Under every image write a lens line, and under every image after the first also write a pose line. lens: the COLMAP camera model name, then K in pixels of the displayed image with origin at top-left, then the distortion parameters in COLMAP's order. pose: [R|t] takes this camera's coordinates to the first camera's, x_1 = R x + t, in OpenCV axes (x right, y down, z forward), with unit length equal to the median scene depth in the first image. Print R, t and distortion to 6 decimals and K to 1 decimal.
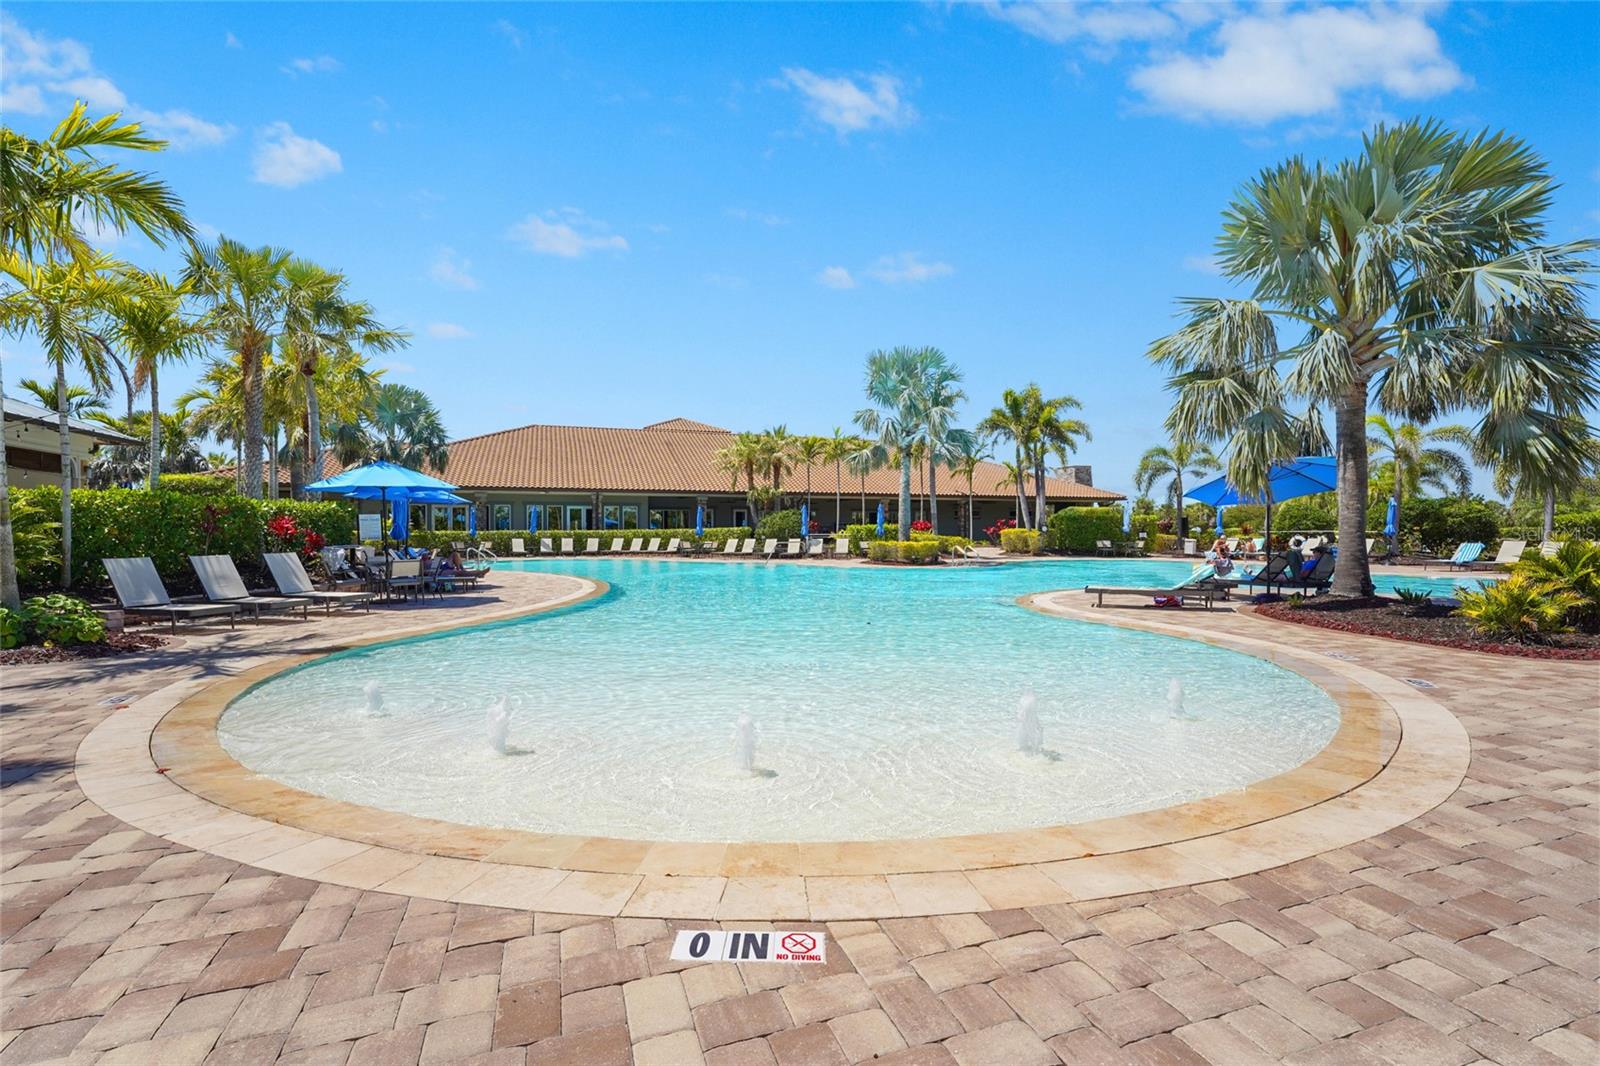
lens RADIAL K [[710.8, 0, 800.2], [0, 710.8, 533.7], [0, 0, 1]] dist [0.003263, -0.000100]
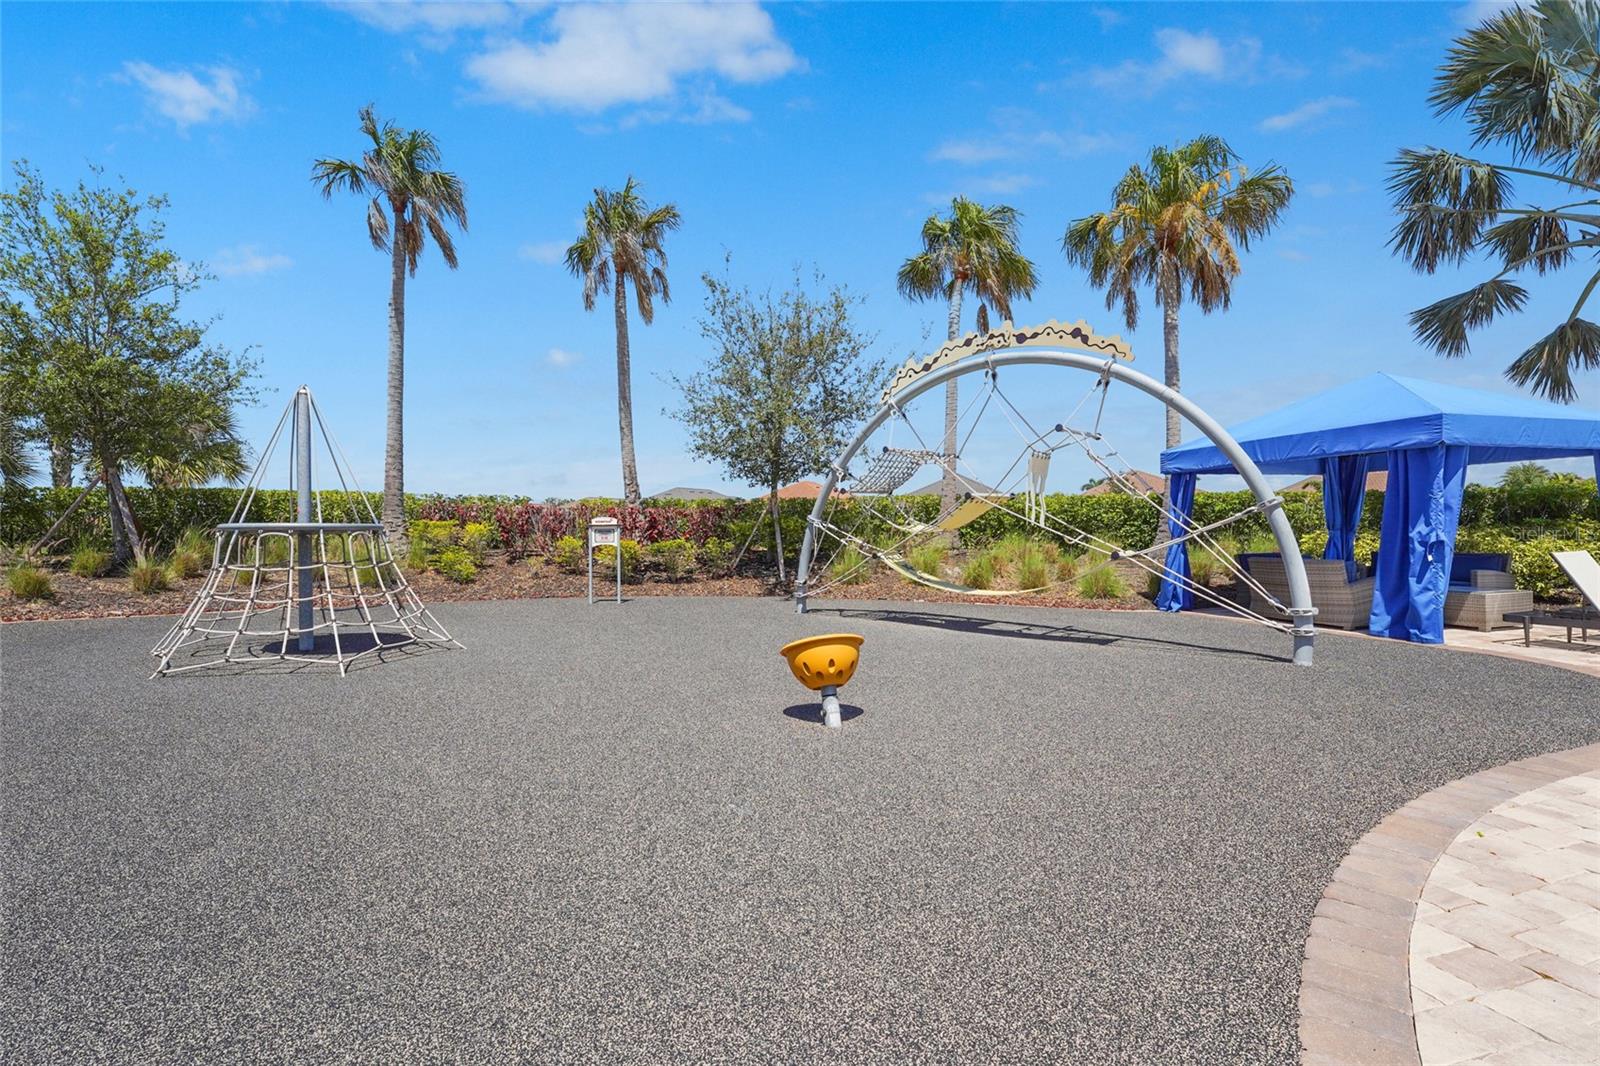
lens RADIAL K [[710.8, 0, 804.1], [0, 710.8, 526.7], [0, 0, 1]] dist [0.003263, -0.000100]
pose [[0.999709, -0.005054, -0.023575, 0.959194], [0.005150, 0.999979, 0.004038, 0.005020], [0.023554, -0.004158, 0.999714, 0.008238]]
